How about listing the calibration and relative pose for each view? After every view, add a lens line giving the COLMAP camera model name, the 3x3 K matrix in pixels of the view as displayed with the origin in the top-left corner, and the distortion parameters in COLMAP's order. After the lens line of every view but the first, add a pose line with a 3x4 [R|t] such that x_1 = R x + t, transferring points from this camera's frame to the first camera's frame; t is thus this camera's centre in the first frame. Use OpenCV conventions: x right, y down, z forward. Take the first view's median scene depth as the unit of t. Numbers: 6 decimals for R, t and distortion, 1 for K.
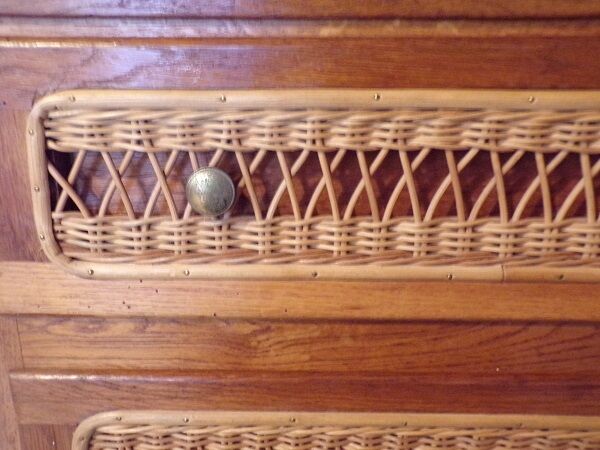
lens RADIAL K [[559.4, 0, 300.0], [0, 559.4, 225.0], [0, 0, 1]] dist [0.008135, -0.000809]
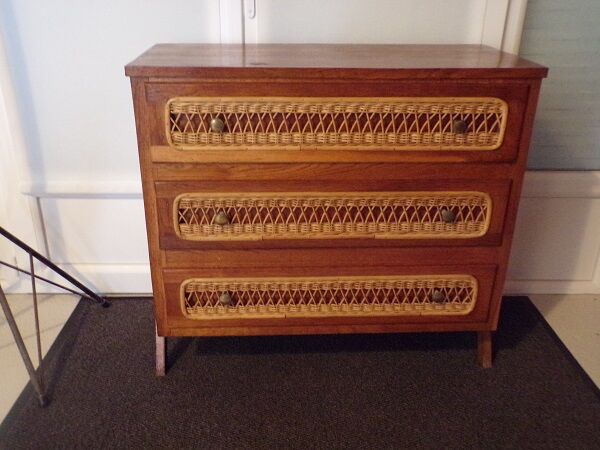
lens RADIAL K [[570.1, 0, 300.0], [0, 570.1, 225.0], [0, 0, 1]] dist [0.016684, 0.021841]
pose [[0.997273, -0.017153, 0.071774, 0.095151], [0.008809, 0.993327, 0.114991, 0.154738], [-0.073267, -0.114046, 0.990770, -2.630393]]
